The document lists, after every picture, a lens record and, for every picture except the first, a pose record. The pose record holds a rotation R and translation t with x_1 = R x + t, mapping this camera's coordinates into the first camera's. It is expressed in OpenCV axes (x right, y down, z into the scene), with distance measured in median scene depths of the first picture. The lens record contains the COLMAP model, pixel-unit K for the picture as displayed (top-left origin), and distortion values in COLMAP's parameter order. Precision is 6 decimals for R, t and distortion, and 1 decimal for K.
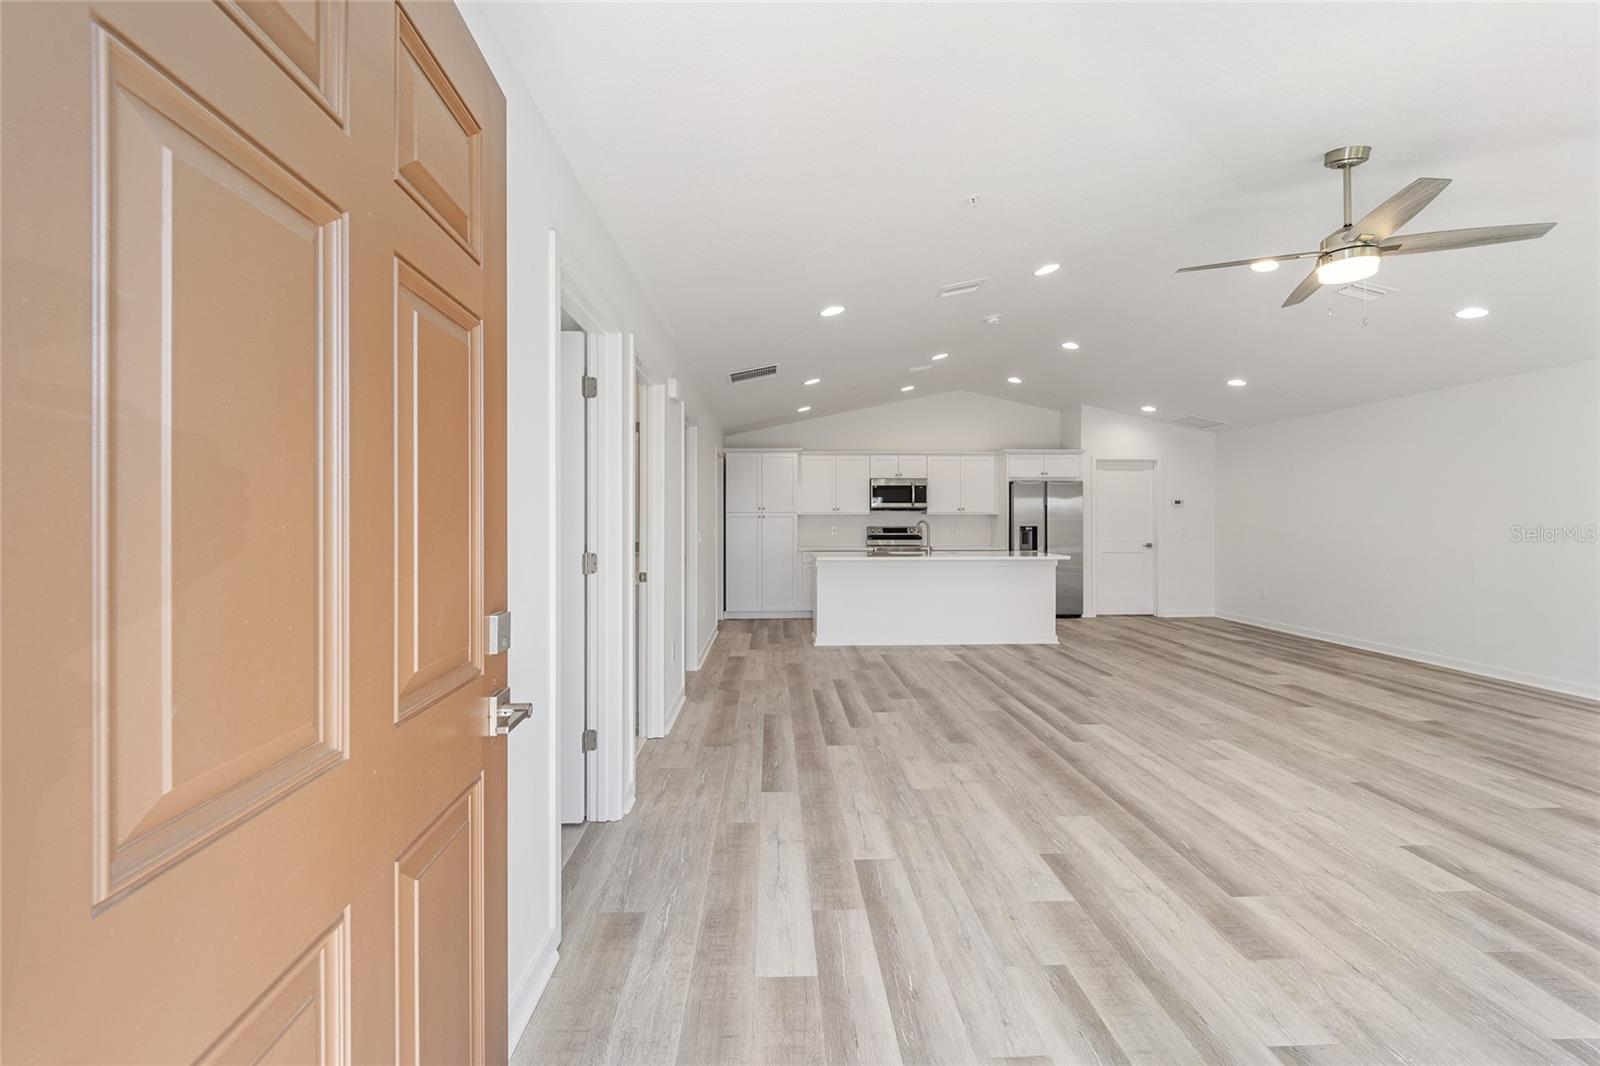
lens RADIAL K [[649.0, 0, 798.5], [0, 649.0, 519.7], [0, 0, 1]] dist [-0.000140, -0.000086]
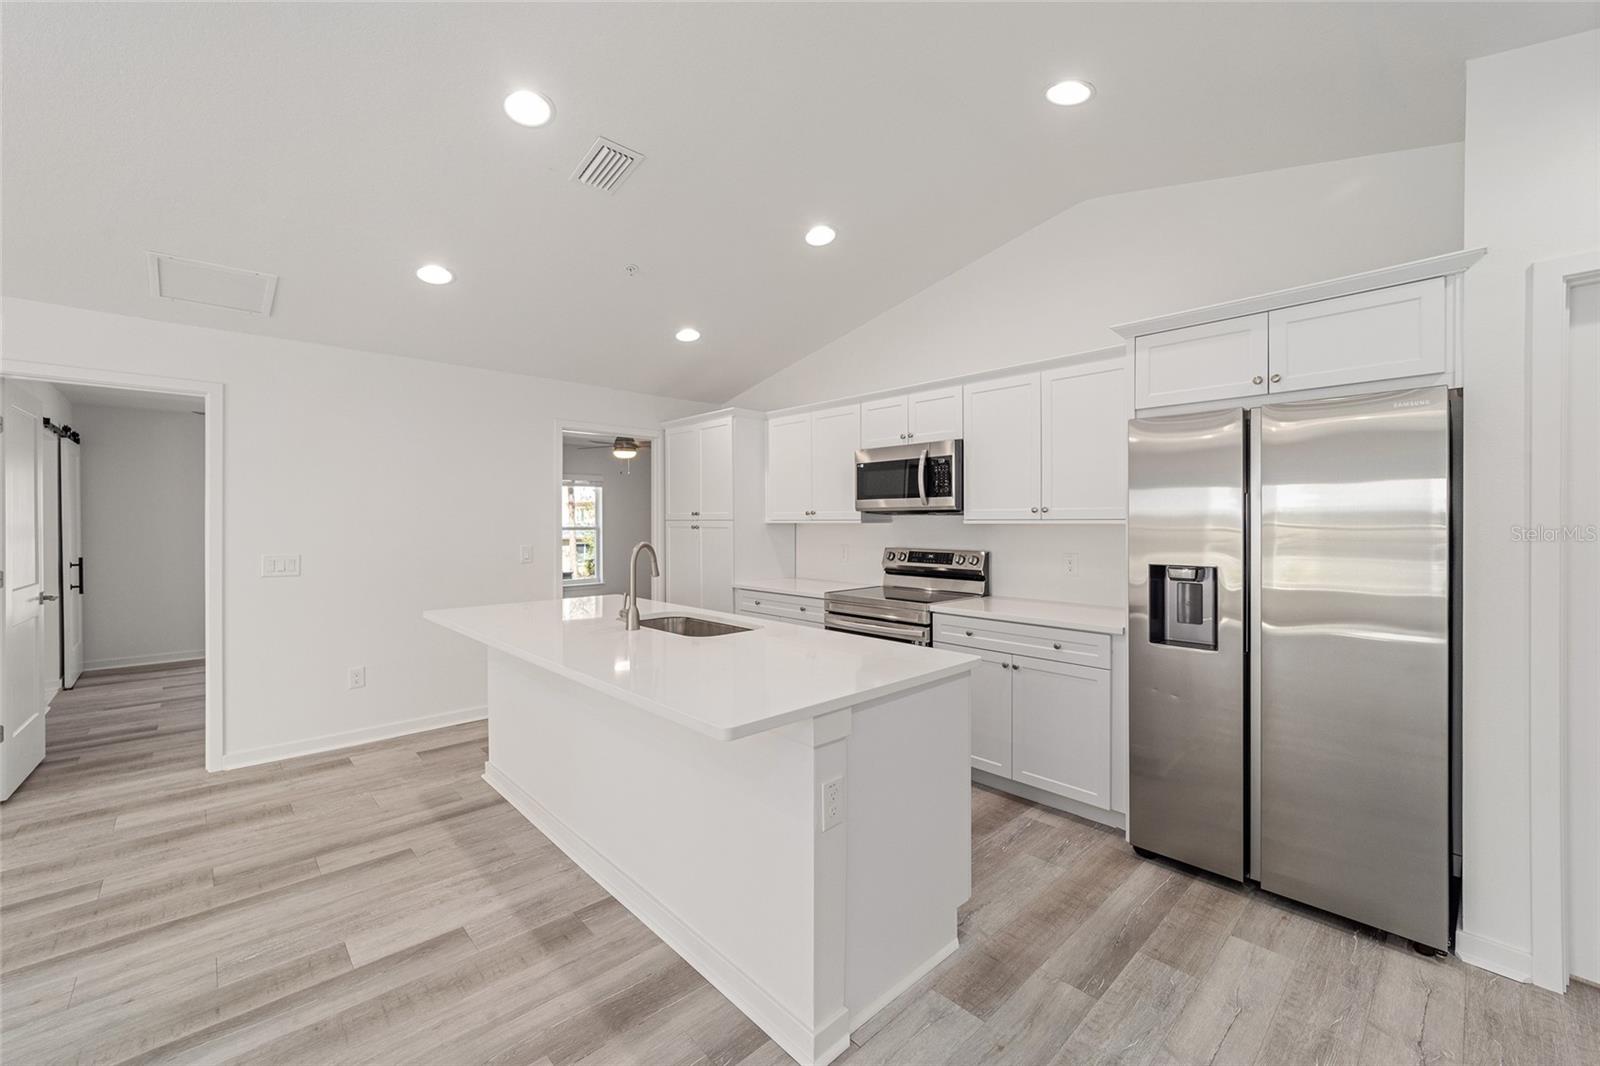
lens RADIAL K [[643.9, 0, 797.3], [0, 643.9, 521.1], [0, 0, 1]] dist [0.001797, 0.000001]
pose [[0.654886, 0.000619, -0.755727, 0.560273], [0.000049, 1.000000, 0.000862, -0.013006], [0.755728, -0.000602, 0.654886, 0.813954]]
